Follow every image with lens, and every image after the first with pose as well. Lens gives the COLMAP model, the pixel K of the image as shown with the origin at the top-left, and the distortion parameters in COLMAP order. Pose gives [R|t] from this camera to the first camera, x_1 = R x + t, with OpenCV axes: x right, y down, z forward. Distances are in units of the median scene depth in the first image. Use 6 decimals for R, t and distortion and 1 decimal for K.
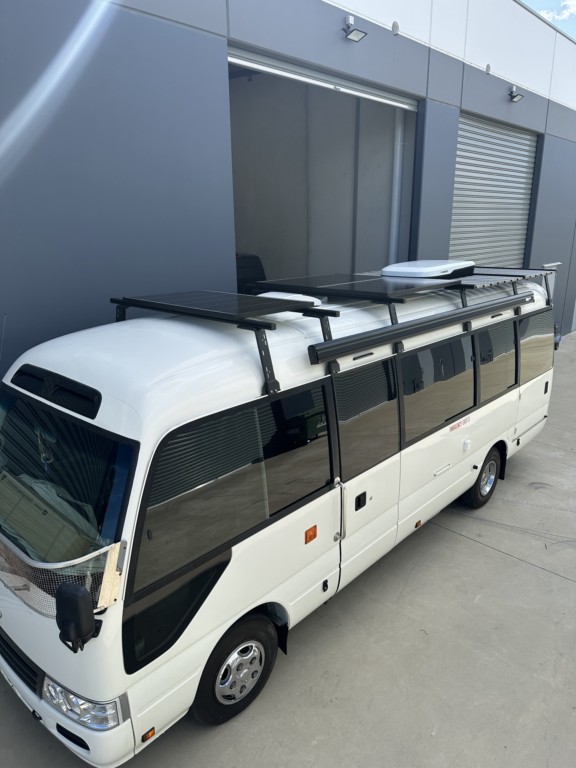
lens RADIAL K [[542.1, 0, 286.1], [0, 542.1, 394.9], [0, 0, 1]] dist [0.003420, -0.000230]
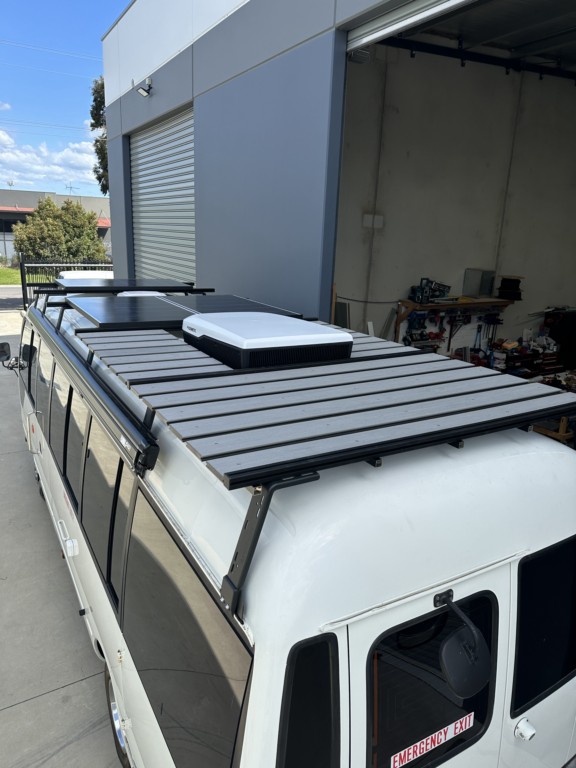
lens RADIAL K [[544.6, 0, 288.0], [0, 544.6, 384.0], [0, 0, 1]] dist [0.008945, -0.002927]
pose [[-0.291286, 0.259733, -0.920702, 0.715352], [-0.320050, 0.880518, 0.349652, -0.364901], [0.901510, 0.396519, -0.173355, 1.086838]]
